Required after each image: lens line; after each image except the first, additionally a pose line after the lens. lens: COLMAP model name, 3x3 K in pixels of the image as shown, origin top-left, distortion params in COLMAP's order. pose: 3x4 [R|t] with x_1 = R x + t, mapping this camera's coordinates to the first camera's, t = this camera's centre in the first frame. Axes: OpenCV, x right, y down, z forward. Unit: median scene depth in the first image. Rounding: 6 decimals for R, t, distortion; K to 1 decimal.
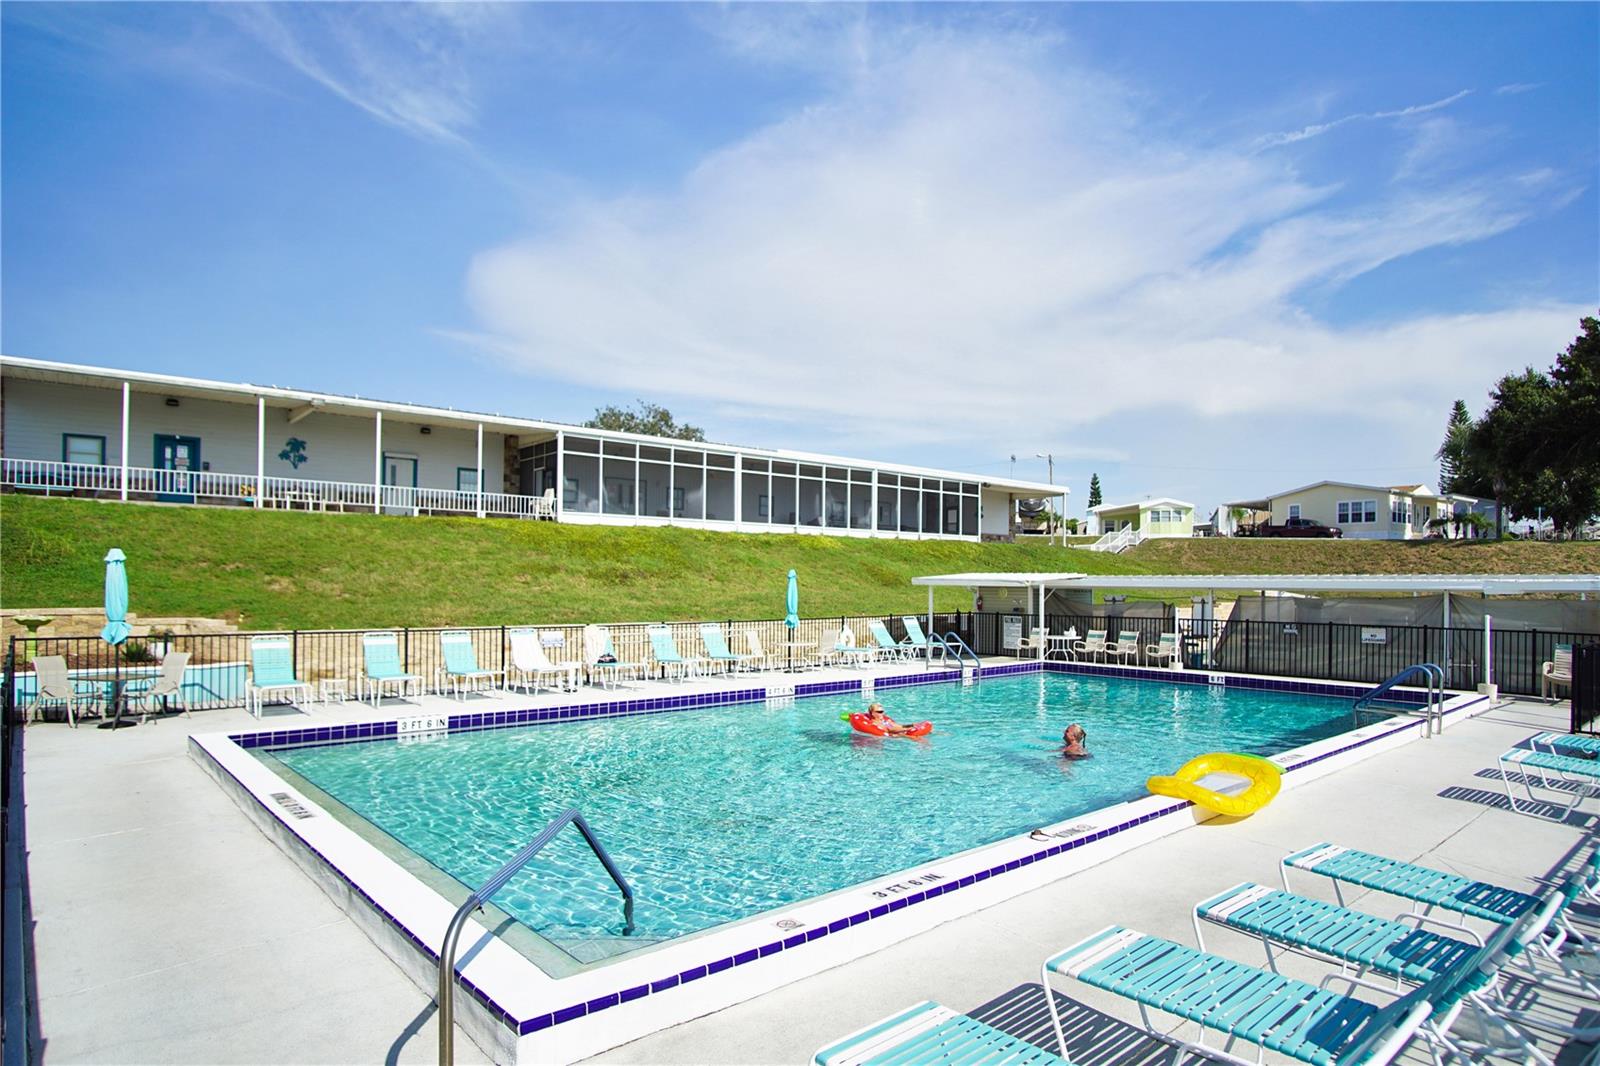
lens RADIAL K [[913.3, 0, 808.1], [0, 913.3, 580.0], [0, 0, 1]] dist [-0.029490, -0.001776]
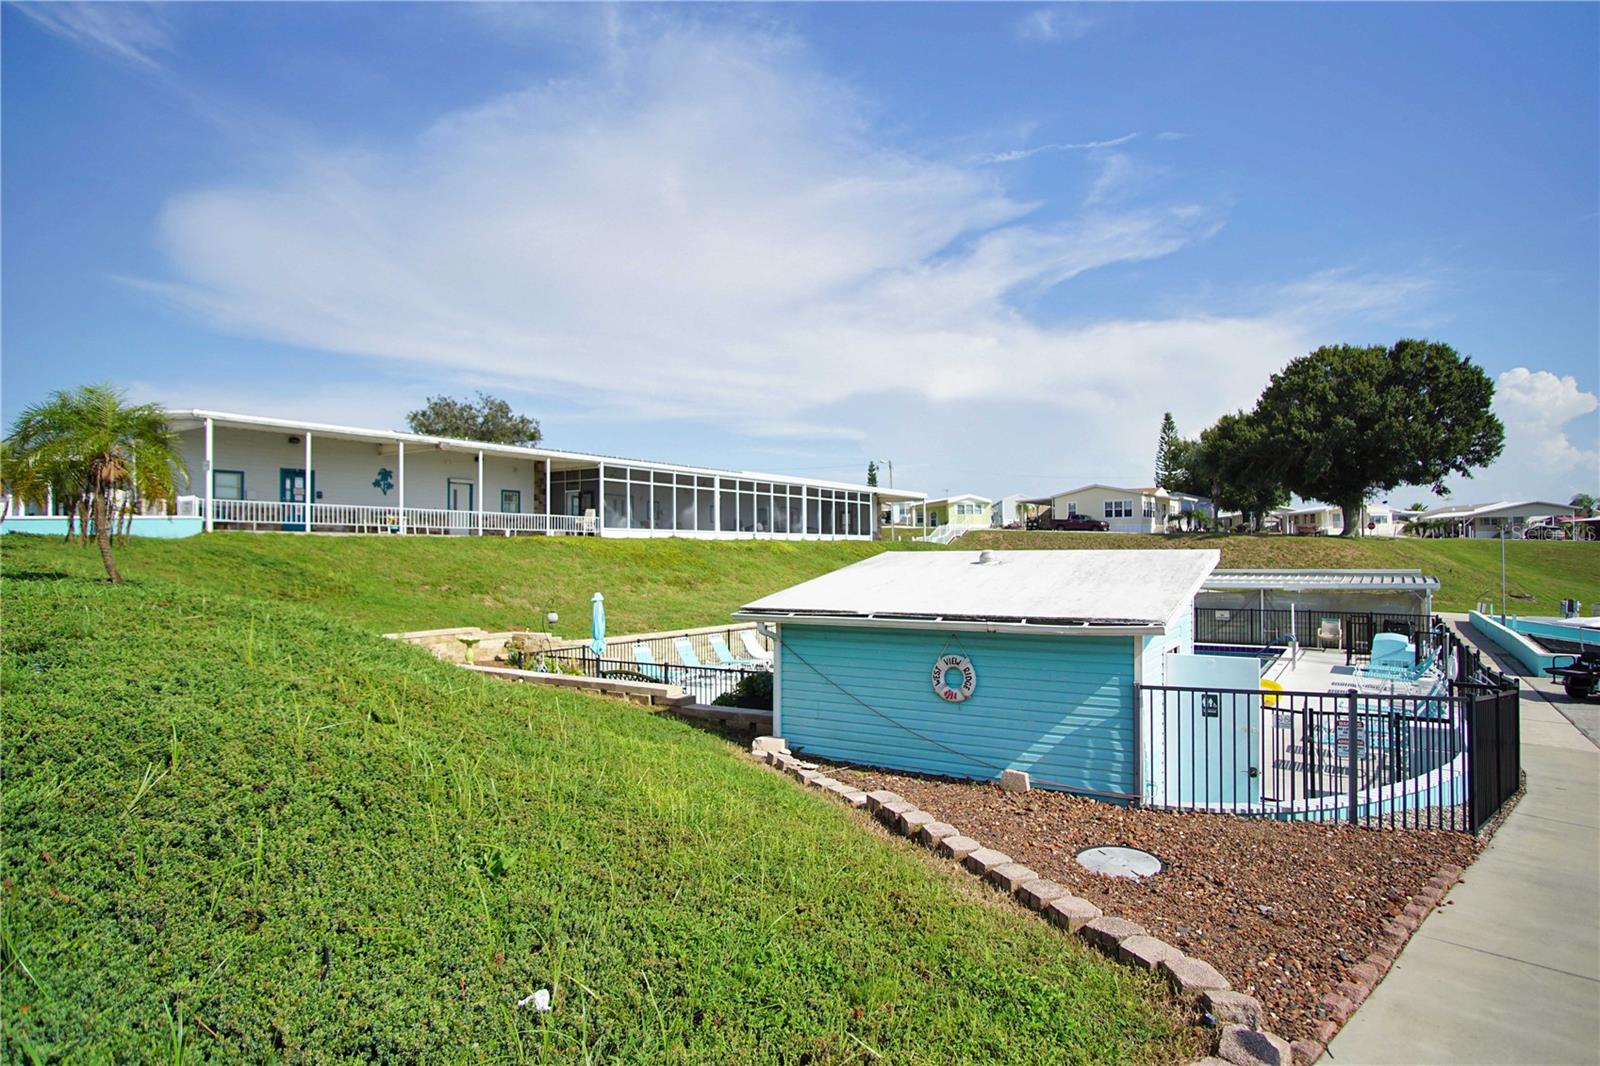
lens RADIAL K [[904.2, 0, 800.0], [0, 904.2, 533.0], [0, 0, 1]] dist [-0.043798, -0.000221]
pose [[0.963696, -0.008133, 0.266880, -0.144546], [0.013972, 0.999703, -0.019985, -0.017464], [-0.266638, 0.022988, 0.963523, -0.098550]]
